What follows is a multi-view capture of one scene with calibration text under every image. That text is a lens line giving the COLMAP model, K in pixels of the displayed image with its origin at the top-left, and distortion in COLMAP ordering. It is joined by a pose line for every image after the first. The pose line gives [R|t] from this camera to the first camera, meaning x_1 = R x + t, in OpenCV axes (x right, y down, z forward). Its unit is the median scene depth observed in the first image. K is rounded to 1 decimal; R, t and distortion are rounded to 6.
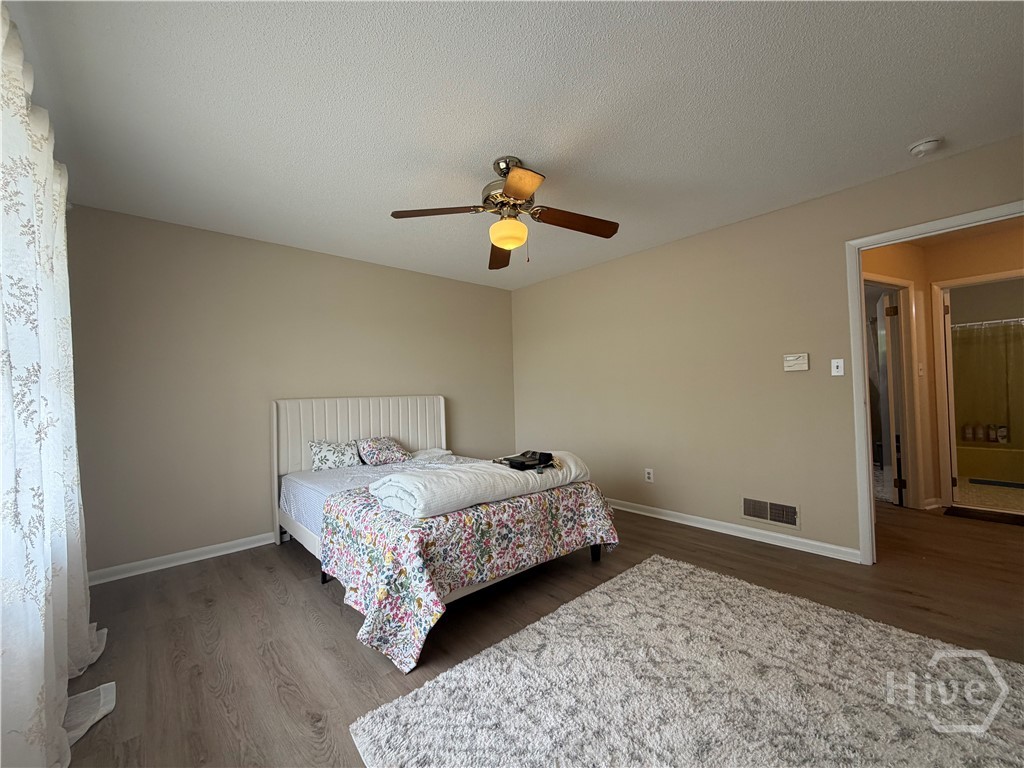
lens RADIAL K [[409.2, 0, 509.9], [0, 409.2, 385.5], [0, 0, 1]] dist [-0.000357, -0.000072]
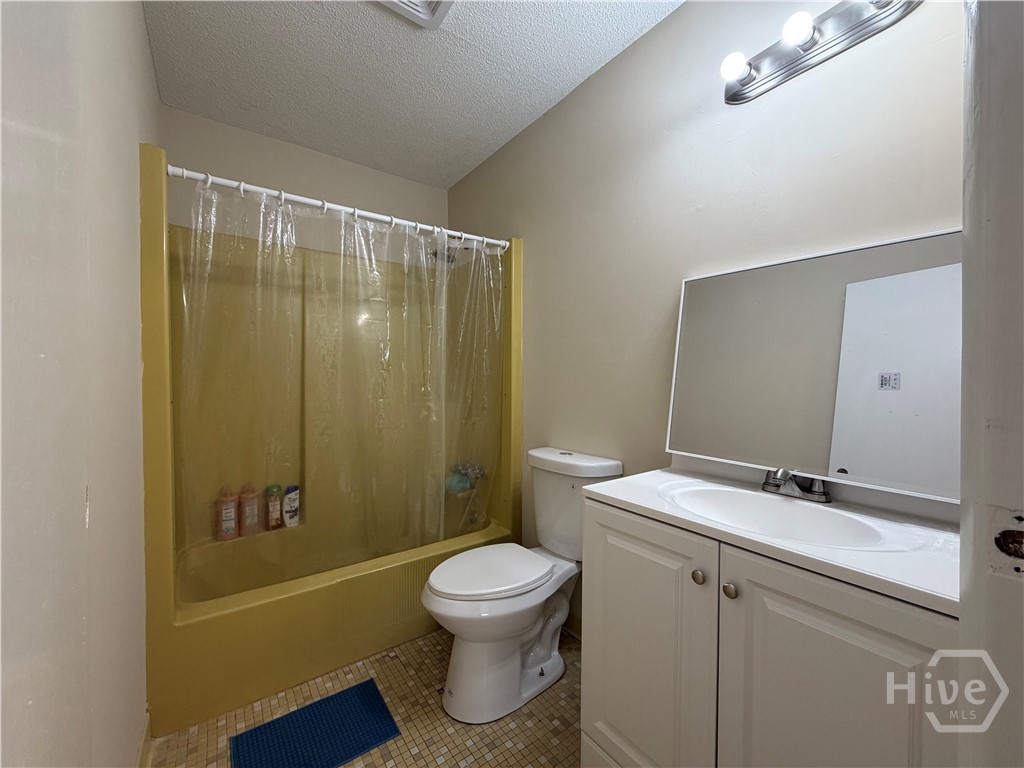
lens RADIAL K [[409.2, 0, 509.9], [0, 409.2, 385.5], [0, 0, 1]] dist [-0.000357, -0.000072]
pose [[0.095766, 0.014747, 0.995295, 0.796530], [-0.021542, 0.999687, -0.012739, -0.005385], [-0.995171, -0.020221, 0.096054, 0.731661]]
